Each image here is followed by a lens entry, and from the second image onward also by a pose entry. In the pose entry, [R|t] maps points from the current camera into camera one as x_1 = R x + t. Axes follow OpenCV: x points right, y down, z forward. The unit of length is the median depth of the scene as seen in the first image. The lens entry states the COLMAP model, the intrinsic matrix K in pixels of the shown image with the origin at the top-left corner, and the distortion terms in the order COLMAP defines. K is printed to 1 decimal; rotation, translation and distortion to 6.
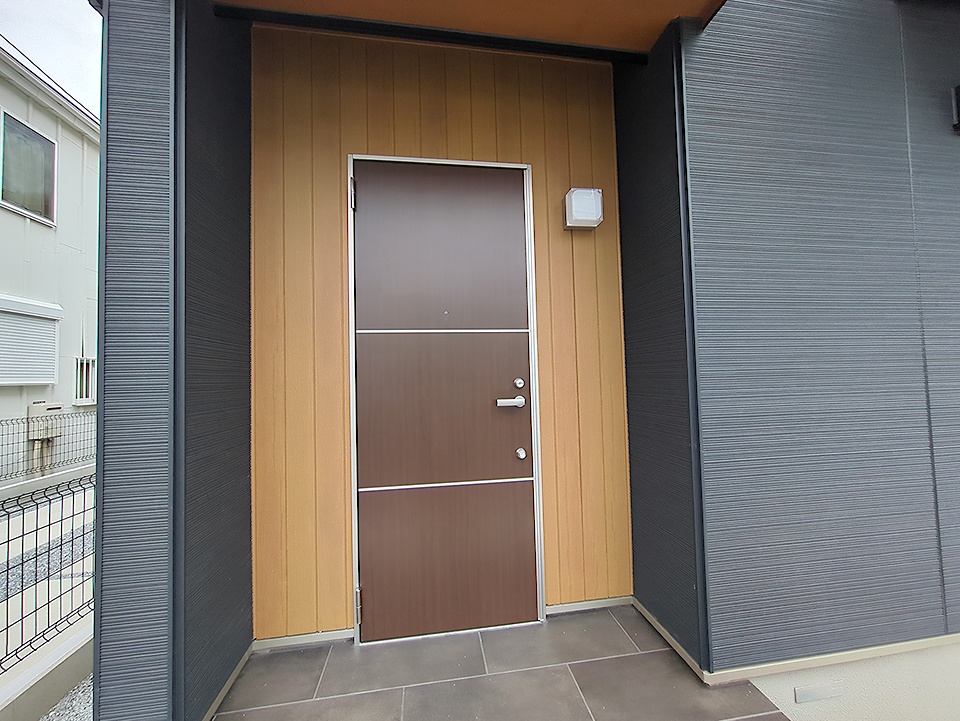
lens RADIAL K [[376.6, 0, 480.6], [0, 376.6, 361.3], [0, 0, 1]] dist [-0.000715, 0.000074]
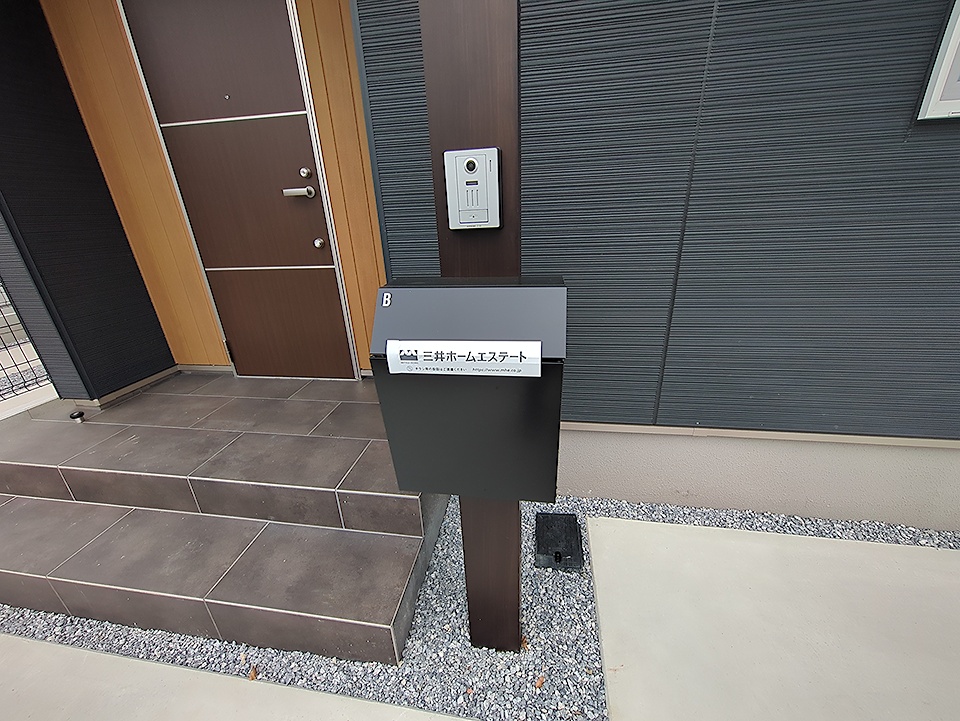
lens RADIAL K [[376.6, 0, 480.5], [0, 376.6, 360.7], [0, 0, 1]] dist [-0.000715, 0.000074]
pose [[0.953972, 0.099684, -0.282843, 0.919212], [0.026462, 0.911480, 0.410492, 0.119729], [0.298725, -0.399082, 0.866889, 0.044713]]
